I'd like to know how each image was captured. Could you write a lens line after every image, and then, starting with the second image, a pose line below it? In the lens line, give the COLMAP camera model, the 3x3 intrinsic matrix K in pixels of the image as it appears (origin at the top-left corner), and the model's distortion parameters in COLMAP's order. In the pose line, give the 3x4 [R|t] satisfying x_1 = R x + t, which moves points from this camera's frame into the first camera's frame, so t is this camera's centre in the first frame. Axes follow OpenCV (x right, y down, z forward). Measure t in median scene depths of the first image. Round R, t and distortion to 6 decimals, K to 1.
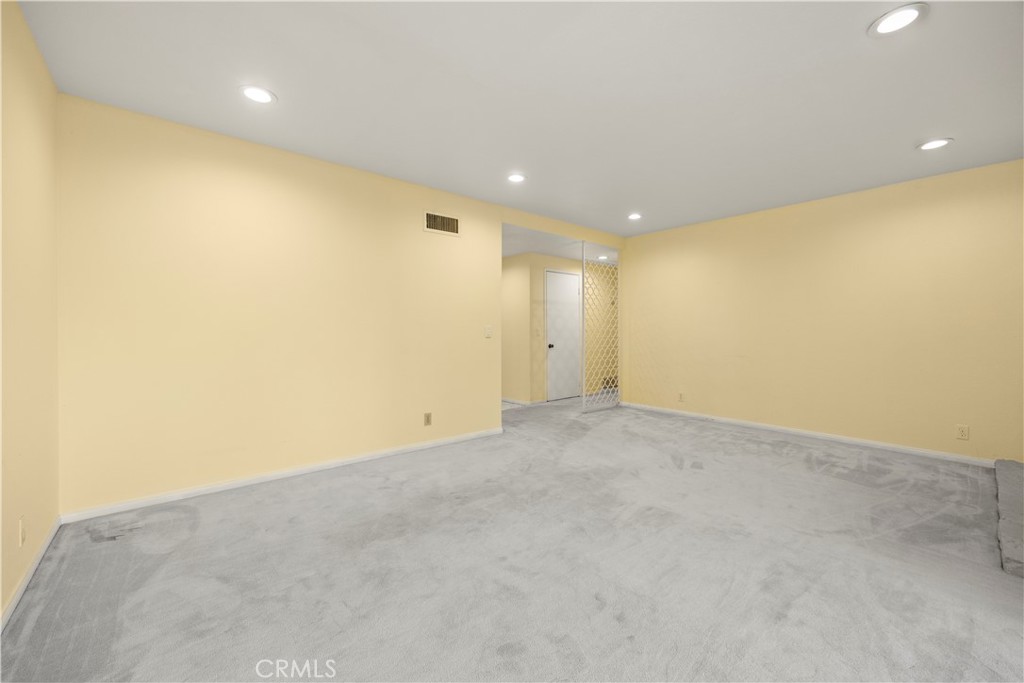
lens RADIAL K [[404.4, 0, 513.7], [0, 404.4, 334.8], [0, 0, 1]] dist [0.001659, -0.000486]
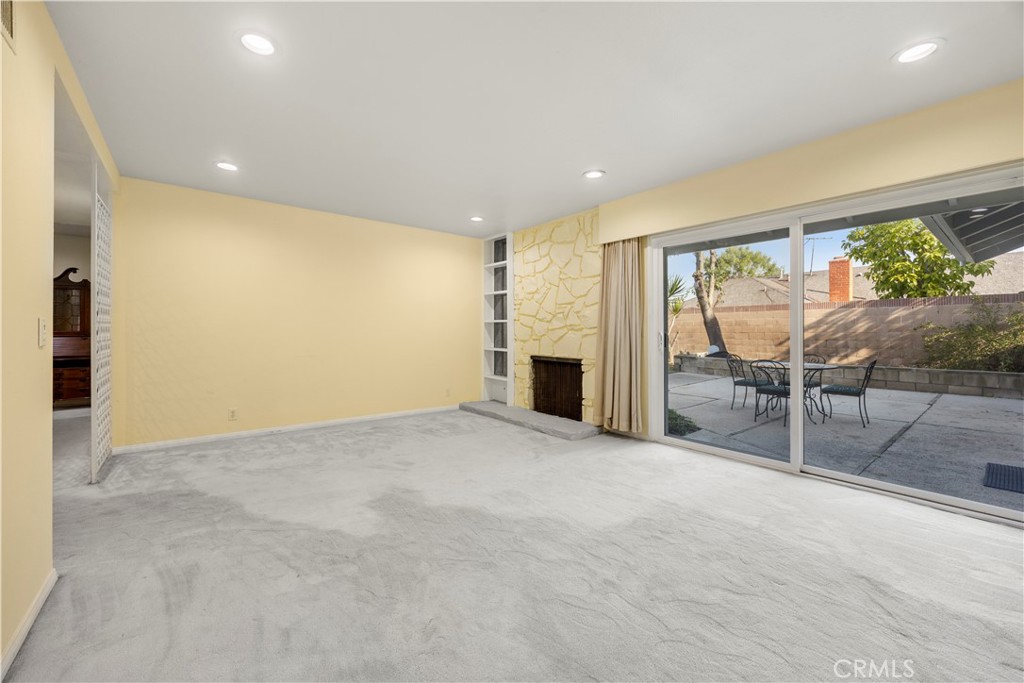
lens RADIAL K [[404.4, 0, 517.3], [0, 404.4, 332.0], [0, 0, 1]] dist [0.001659, -0.000486]
pose [[0.025229, -0.000486, 0.999682, -0.551090], [0.005038, 0.999987, 0.000359, -0.002588], [-0.999669, 0.005028, 0.025231, 0.700845]]
